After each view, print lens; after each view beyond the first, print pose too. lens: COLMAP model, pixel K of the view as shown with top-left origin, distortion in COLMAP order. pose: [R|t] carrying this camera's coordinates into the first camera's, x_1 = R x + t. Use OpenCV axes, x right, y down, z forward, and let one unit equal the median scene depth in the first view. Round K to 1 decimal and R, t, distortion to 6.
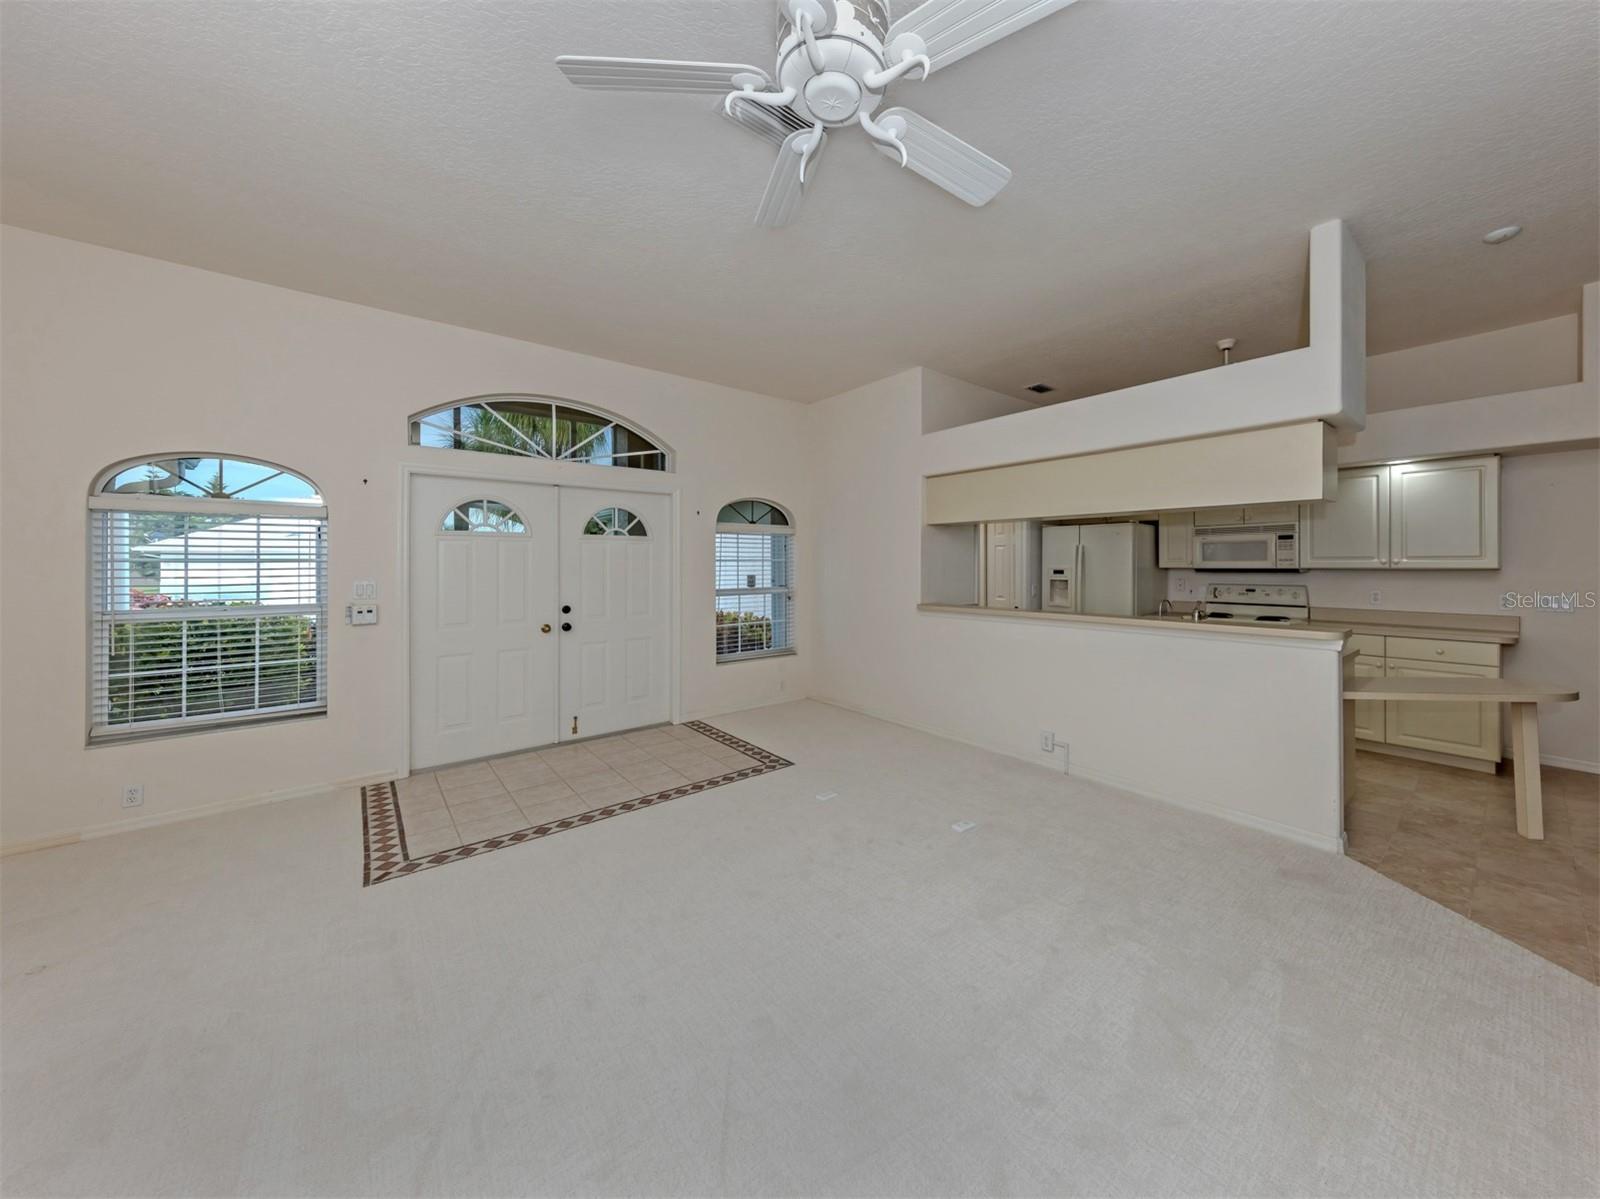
lens RADIAL K [[608.2, 0, 881.2], [0, 608.2, 562.7], [0, 0, 1]] dist [0.001461, 0.000029]
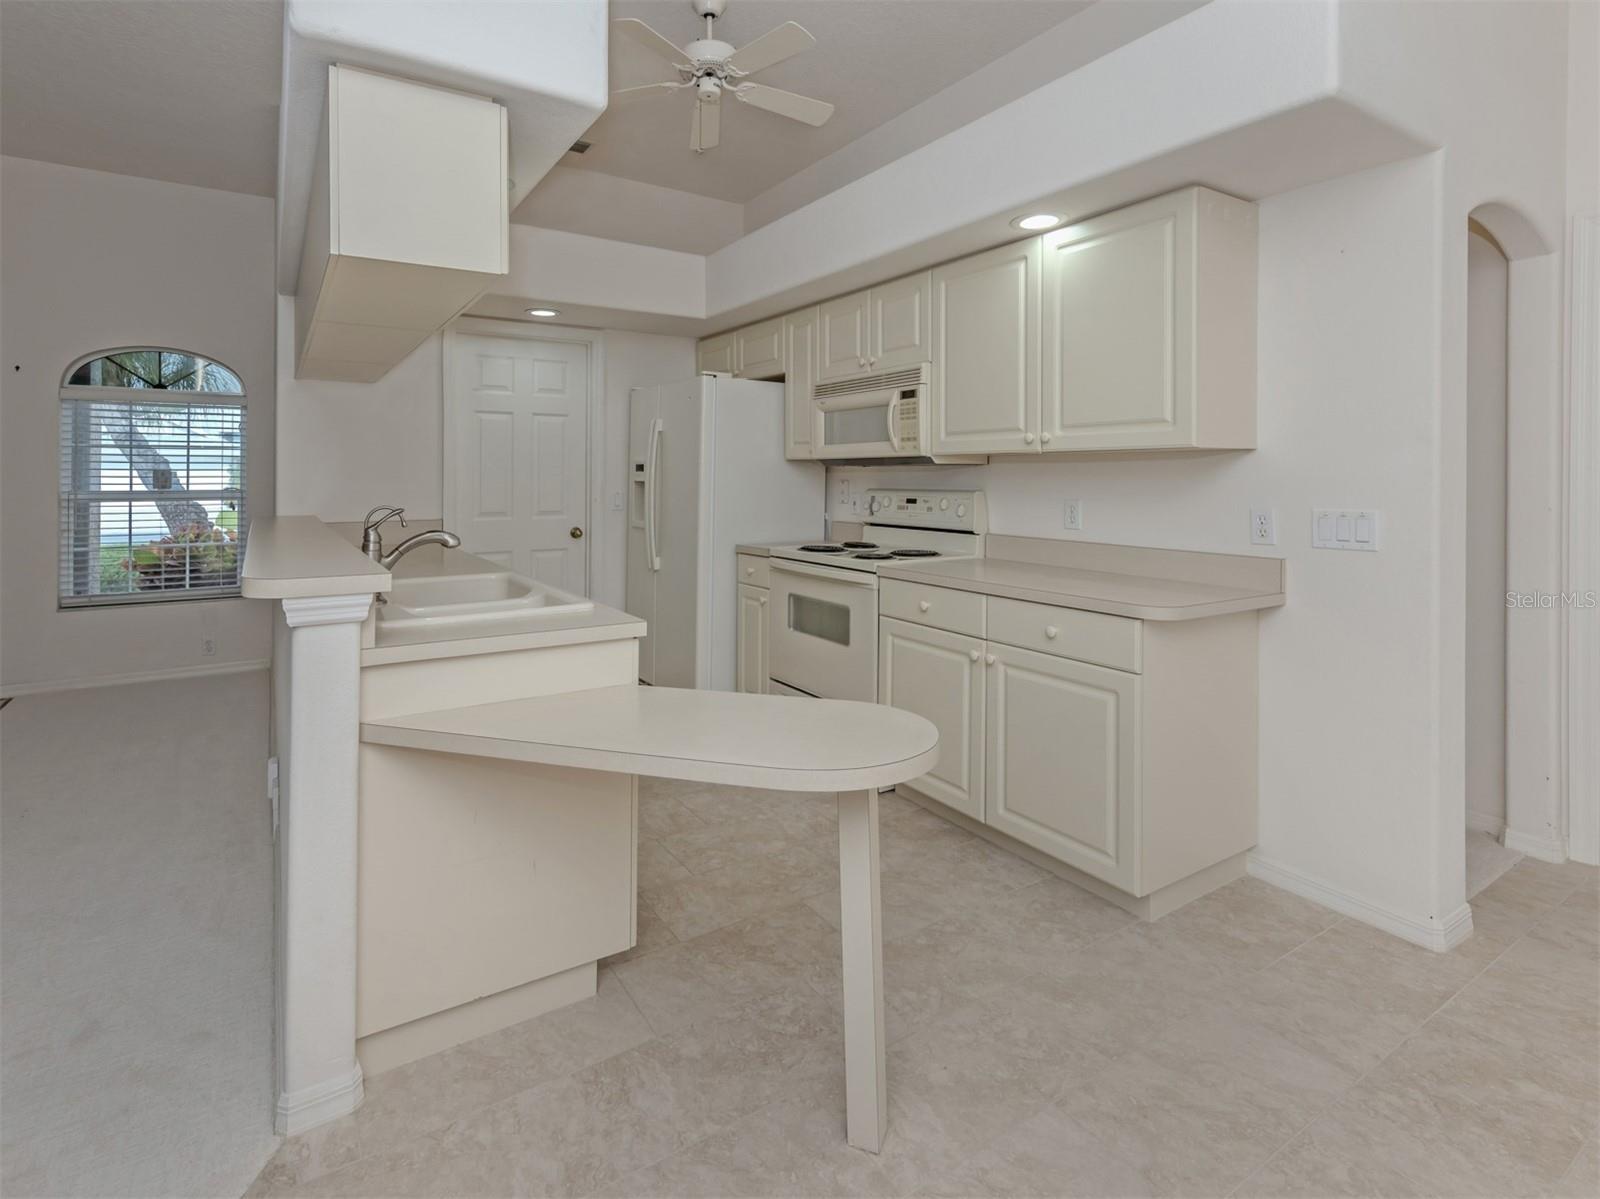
lens RADIAL K [[837.8, 0, 780.2], [0, 837.8, 484.1], [0, 0, 1]] dist [0.004318, -0.000809]
pose [[0.985184, 0.007494, -0.171339, 0.736968], [-0.005488, 0.999911, 0.012175, 0.026256], [0.171415, -0.011054, 0.985137, 0.325178]]
